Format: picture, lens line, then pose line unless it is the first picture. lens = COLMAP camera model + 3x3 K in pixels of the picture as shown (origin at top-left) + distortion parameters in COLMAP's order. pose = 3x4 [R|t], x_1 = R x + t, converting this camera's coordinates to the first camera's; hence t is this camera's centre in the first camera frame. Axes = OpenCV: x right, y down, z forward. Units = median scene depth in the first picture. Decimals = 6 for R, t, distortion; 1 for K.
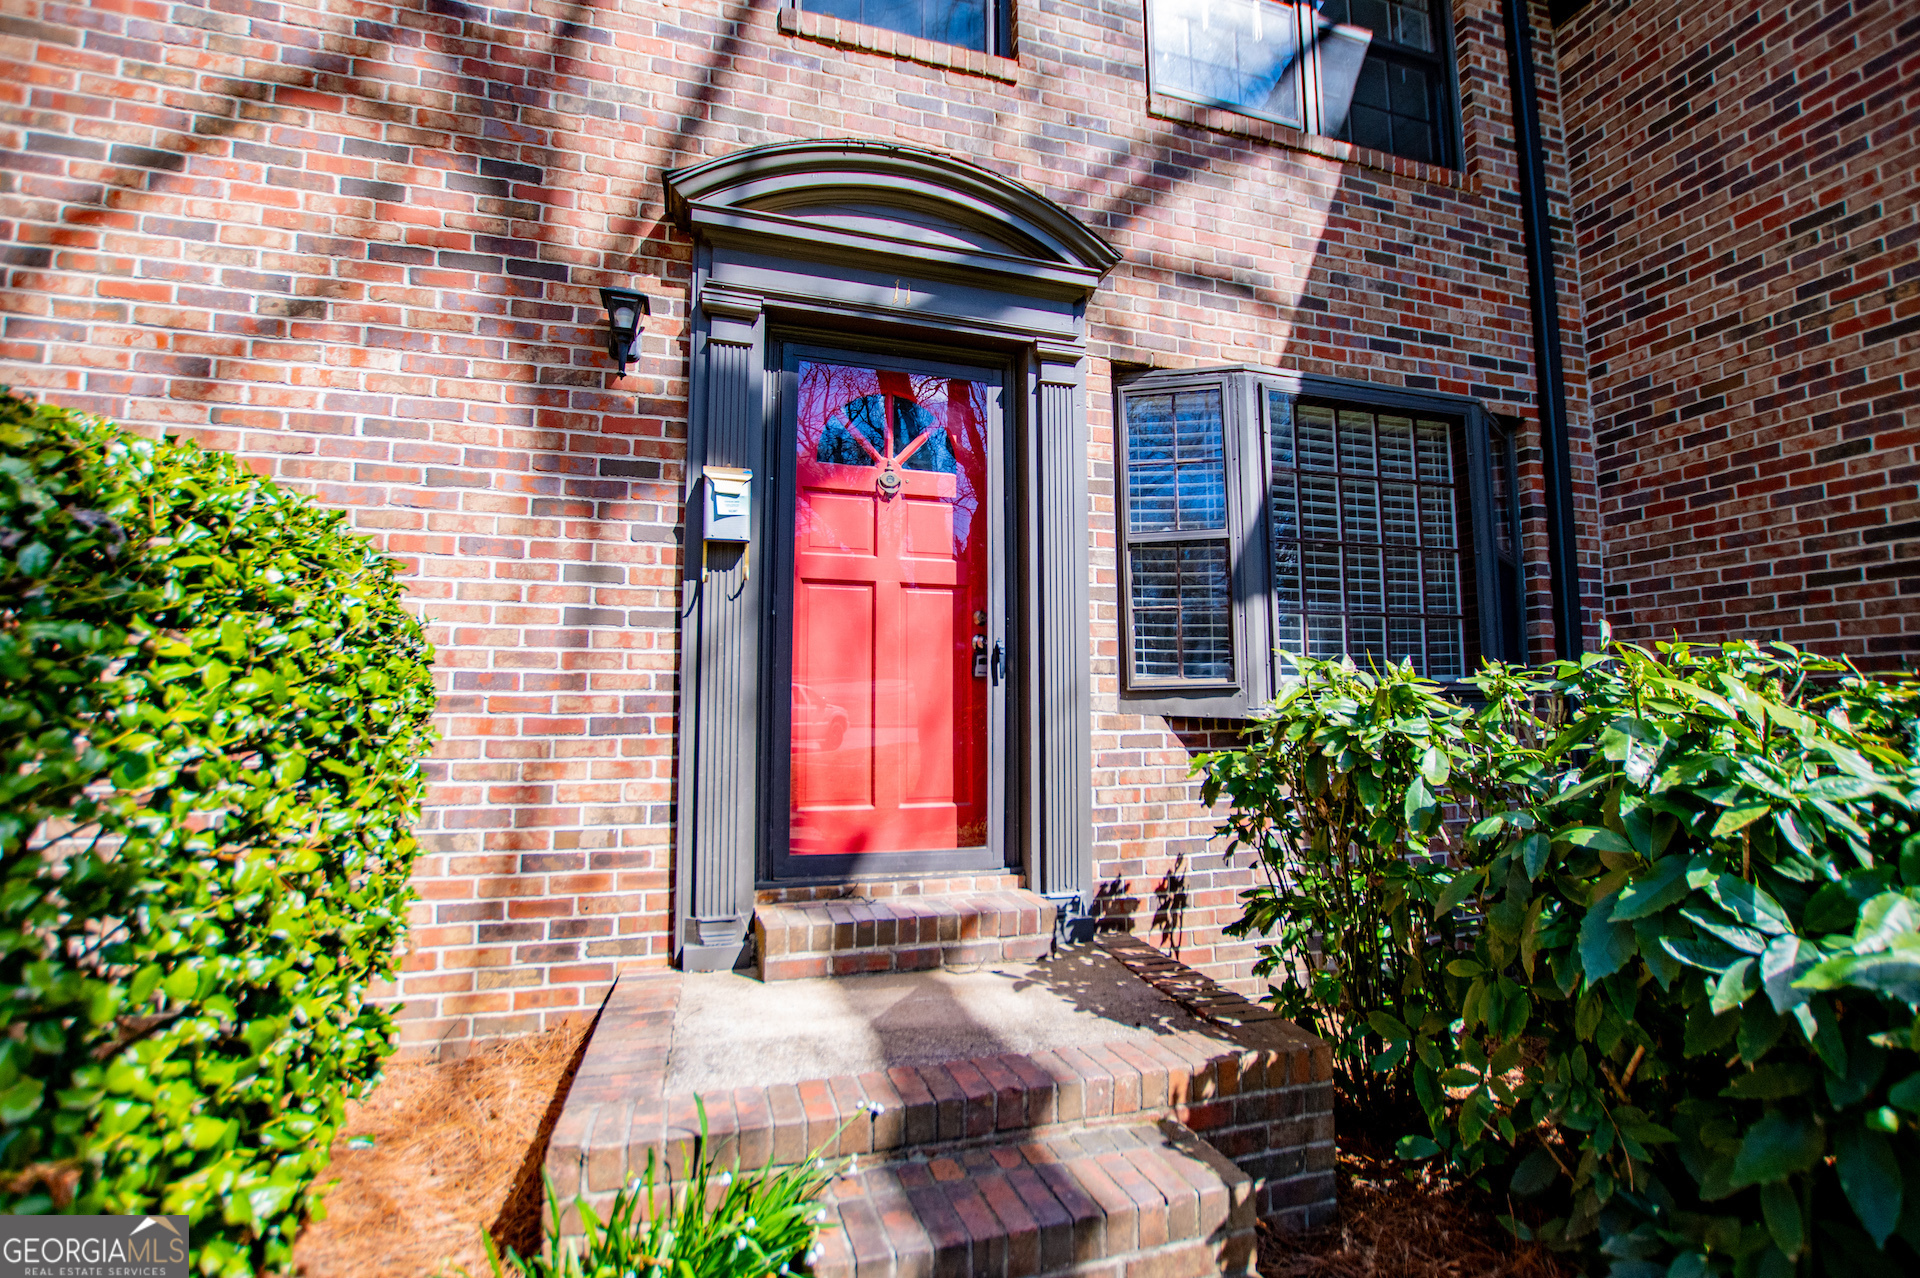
lens RADIAL K [[853.2, 0, 960.1], [0, 853.2, 630.5], [0, 0, 1]] dist [-0.026357, 0.001725]
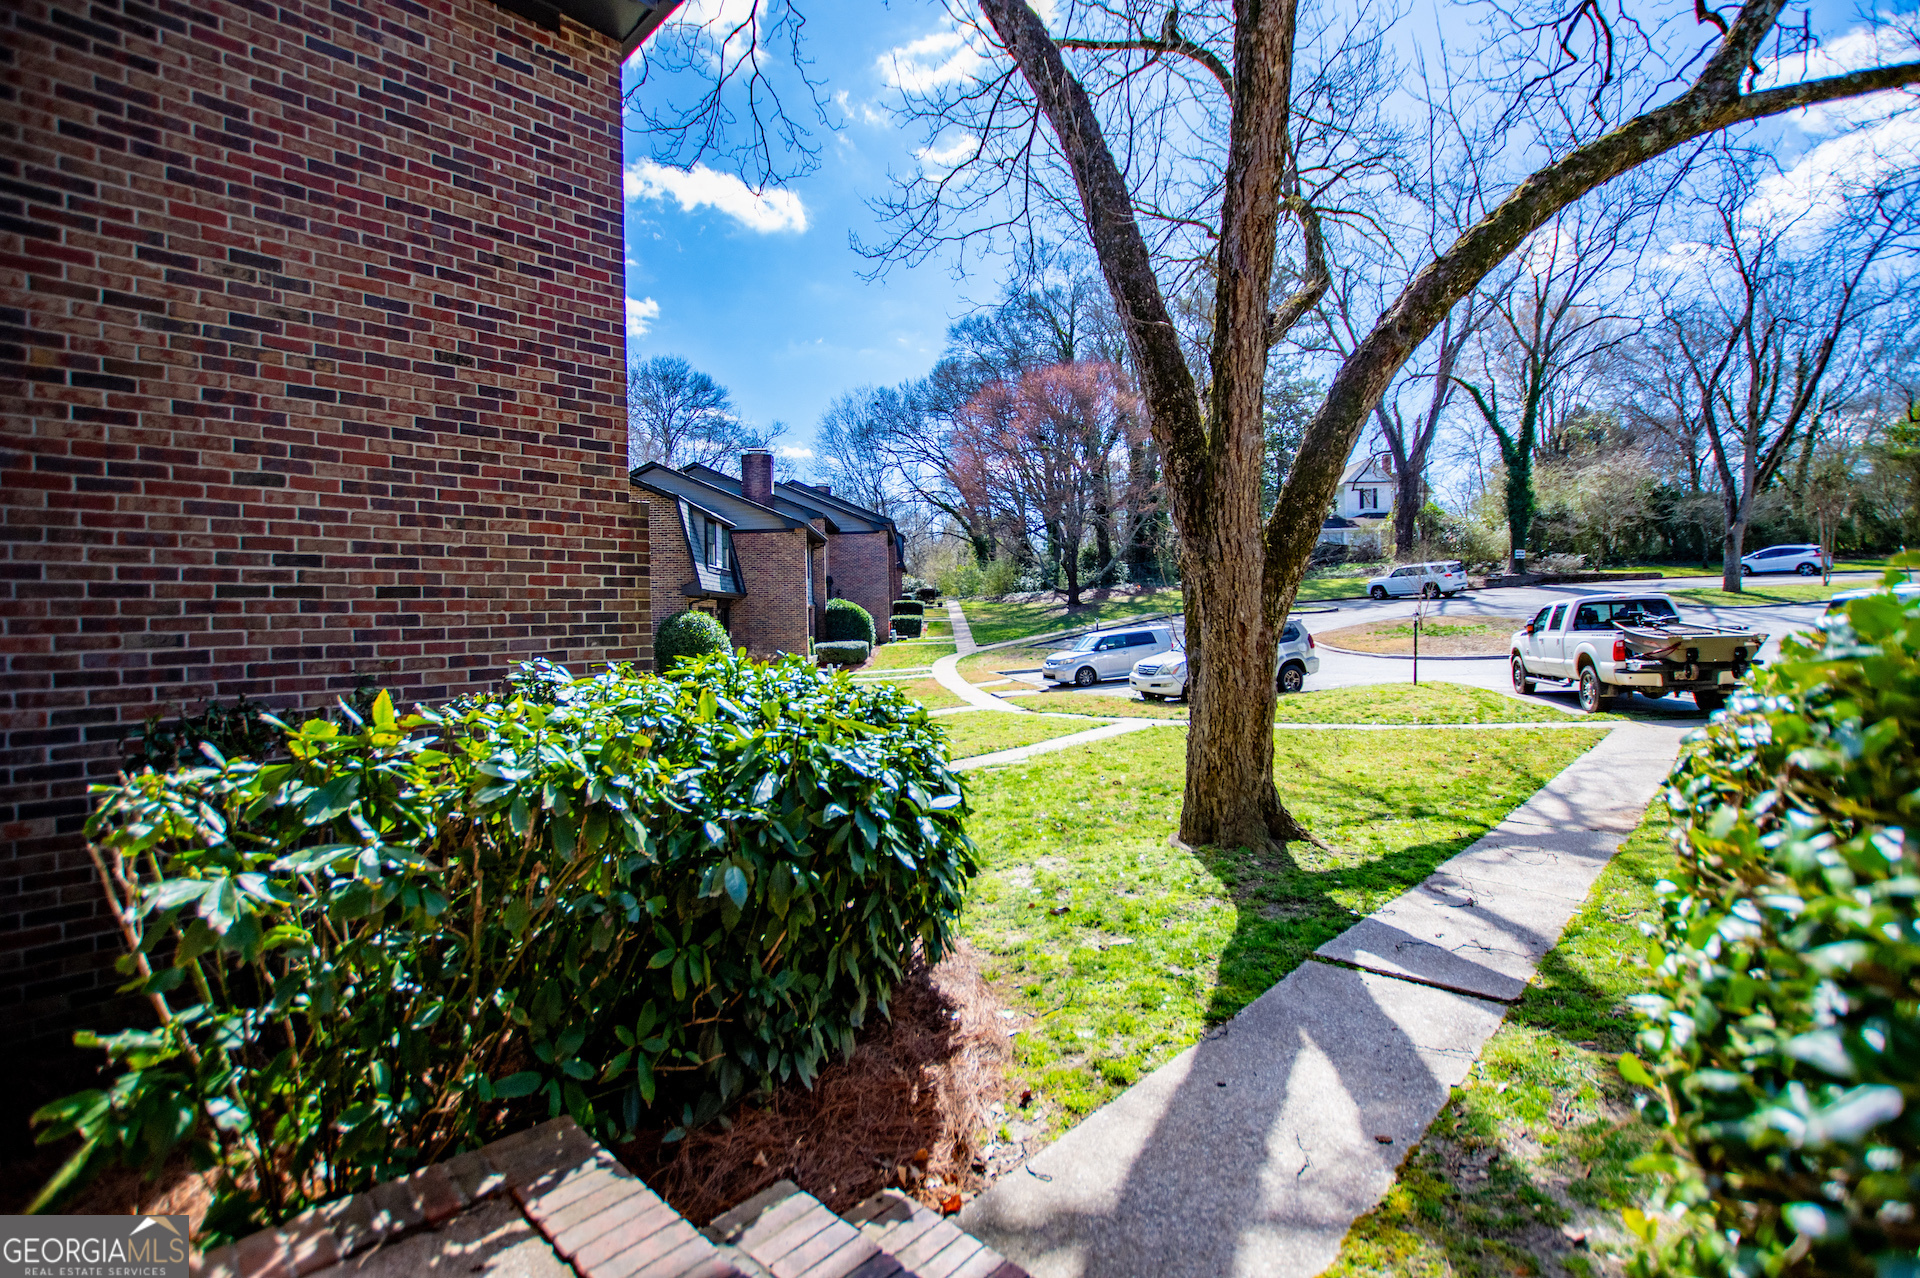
lens RADIAL K [[853.2, 0, 964.6], [0, 853.2, 637.9], [0, 0, 1]] dist [-0.026357, 0.001725]
pose [[-0.481820, -0.006246, 0.876248, -0.374669], [-0.065277, 0.997452, -0.028783, -0.031638], [-0.873835, -0.071067, -0.481000, 0.675022]]
